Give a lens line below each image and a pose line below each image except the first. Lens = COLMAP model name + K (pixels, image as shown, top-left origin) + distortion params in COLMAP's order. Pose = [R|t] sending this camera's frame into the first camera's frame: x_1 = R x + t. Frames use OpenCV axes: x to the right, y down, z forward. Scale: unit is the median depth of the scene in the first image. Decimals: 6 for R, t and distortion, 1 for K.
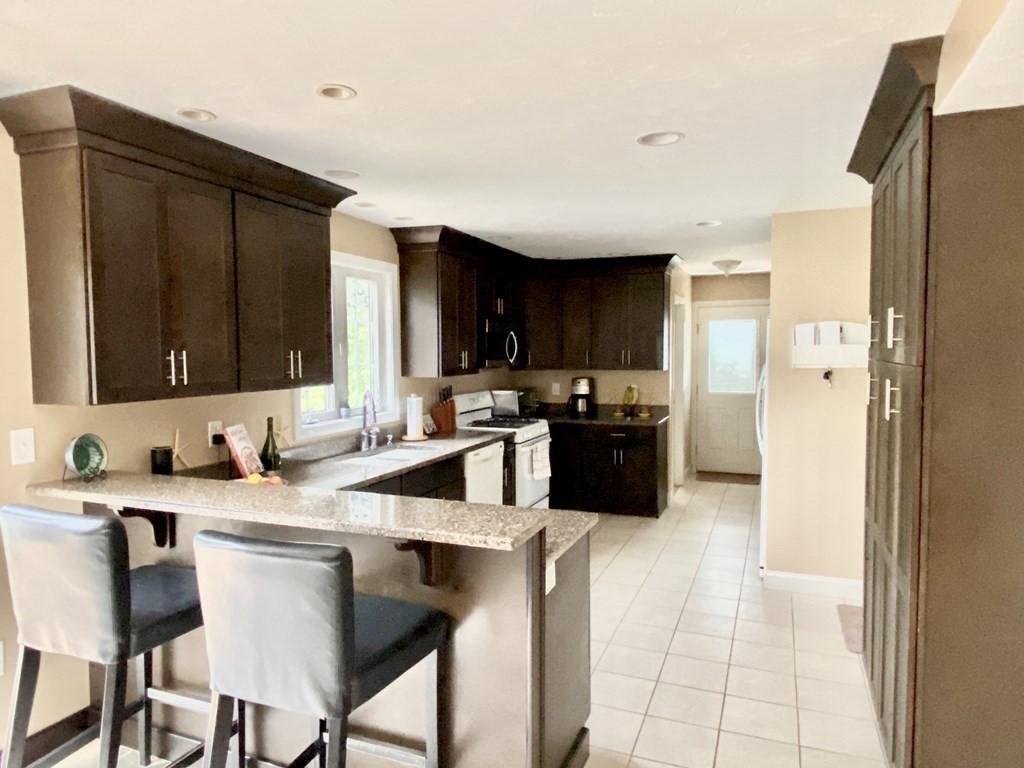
lens RADIAL K [[657.6, 0, 490.9], [0, 657.6, 378.9], [0, 0, 1]] dist [0.075731, 0.000315]
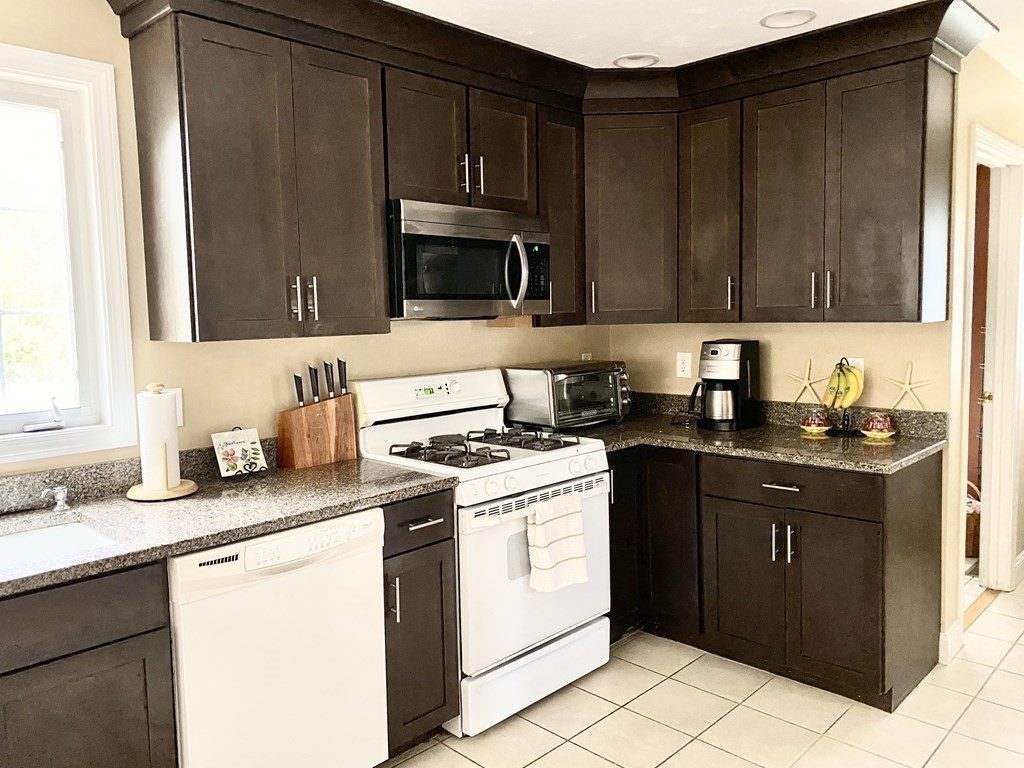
lens RADIAL K [[781.0, 0, 497.3], [0, 781.0, 368.3], [0, 0, 1]] dist [0.072774, -0.086445]
pose [[0.929161, 0.015531, -0.369348, 0.229104], [-0.000783, 0.999198, 0.040045, -0.005742], [0.369674, -0.036920, 0.928428, 0.552515]]
